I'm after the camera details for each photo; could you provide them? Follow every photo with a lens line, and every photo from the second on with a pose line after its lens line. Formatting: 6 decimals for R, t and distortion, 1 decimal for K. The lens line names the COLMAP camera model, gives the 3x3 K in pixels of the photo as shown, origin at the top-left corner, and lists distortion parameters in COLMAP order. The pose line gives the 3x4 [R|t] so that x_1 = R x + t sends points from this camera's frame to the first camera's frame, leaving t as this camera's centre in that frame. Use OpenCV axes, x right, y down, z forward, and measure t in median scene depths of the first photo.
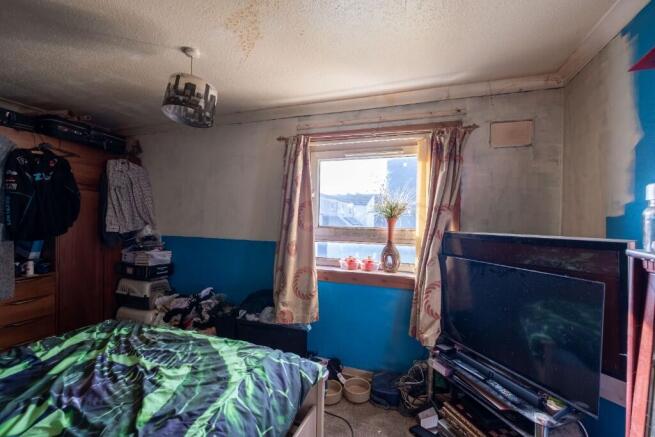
lens RADIAL K [[289.5, 0, 328.3], [0, 289.5, 217.4], [0, 0, 1]] dist [-0.001217, 0.000074]
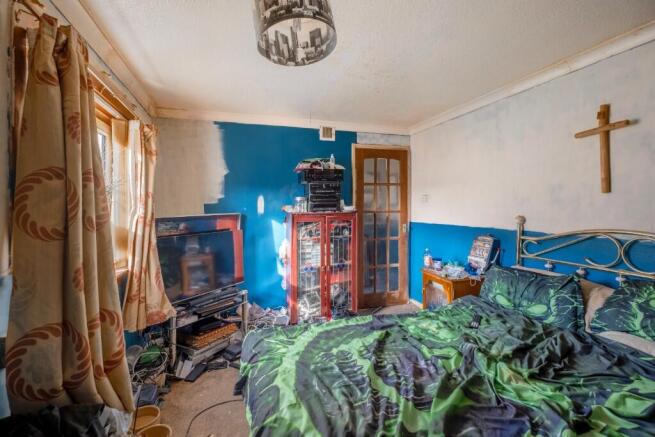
lens RADIAL K [[289.6, 0, 323.3], [0, 289.6, 222.0], [0, 0, 1]] dist [-0.001432, -0.000169]
pose [[-0.619101, -0.056146, 0.783302, -0.797918], [0.002855, 0.997273, 0.073740, -0.015618], [-0.785306, 0.047888, -0.617253, 1.063592]]
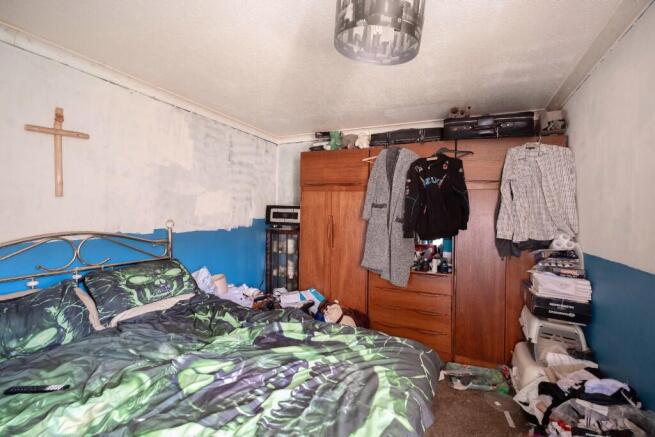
lens RADIAL K [[283.7, 0, 329.4], [0, 283.7, 218.4], [0, 0, 1]] dist [-0.002061, -0.000033]
pose [[-0.099804, -0.003292, -0.995002, 0.081257], [-0.027453, 0.999623, -0.000554, 0.008037], [0.994628, 0.027261, -0.099857, 0.771211]]
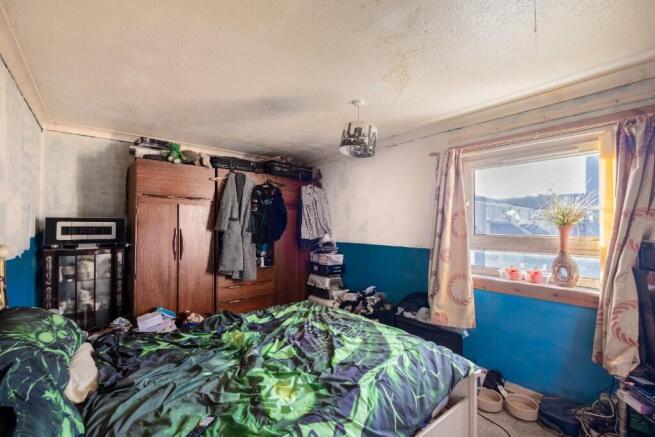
lens RADIAL K [[289.6, 0, 323.3], [0, 289.6, 222.0], [0, 0, 1]] dist [-0.001432, -0.000169]
pose [[0.853813, -0.021643, -0.520129, 0.051103], [0.013533, 0.999721, -0.019384, -0.001138], [0.520403, 0.009511, 0.853868, -0.158213]]
